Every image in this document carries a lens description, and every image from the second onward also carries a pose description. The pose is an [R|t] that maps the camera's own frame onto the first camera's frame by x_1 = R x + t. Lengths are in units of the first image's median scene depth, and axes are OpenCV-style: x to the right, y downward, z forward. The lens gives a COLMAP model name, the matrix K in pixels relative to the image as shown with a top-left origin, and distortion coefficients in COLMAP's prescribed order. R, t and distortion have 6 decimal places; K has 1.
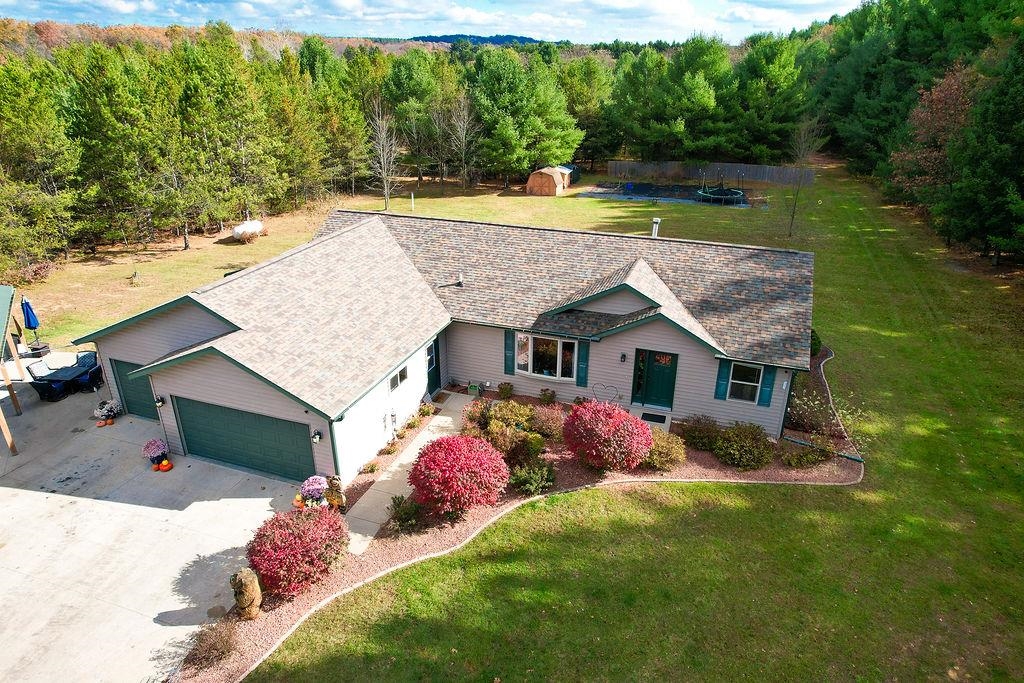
lens RADIAL K [[649.1, 0, 518.8], [0, 649.1, 344.4], [0, 0, 1]] dist [-0.065165, 0.055951]
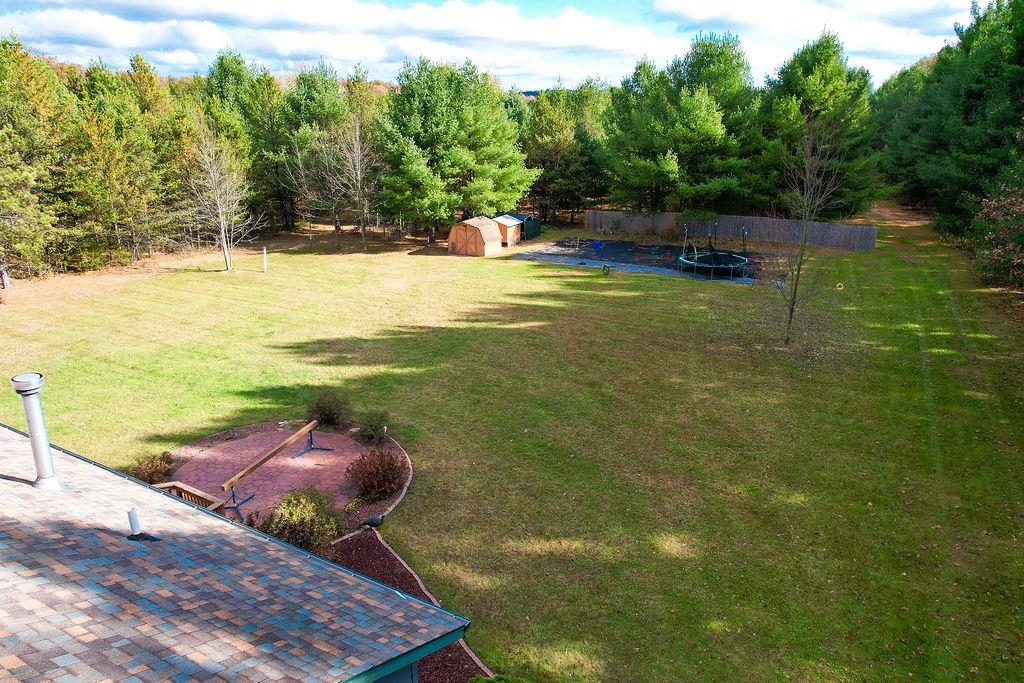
lens RADIAL K [[649.1, 0, 511.7], [0, 649.1, 343.1], [0, 0, 1]] dist [-0.065165, 0.055951]
pose [[0.986944, 0.050221, -0.153031, 0.204355], [-0.061412, 0.995704, -0.069303, -0.087087], [0.148893, 0.077796, 0.985788, 0.307629]]
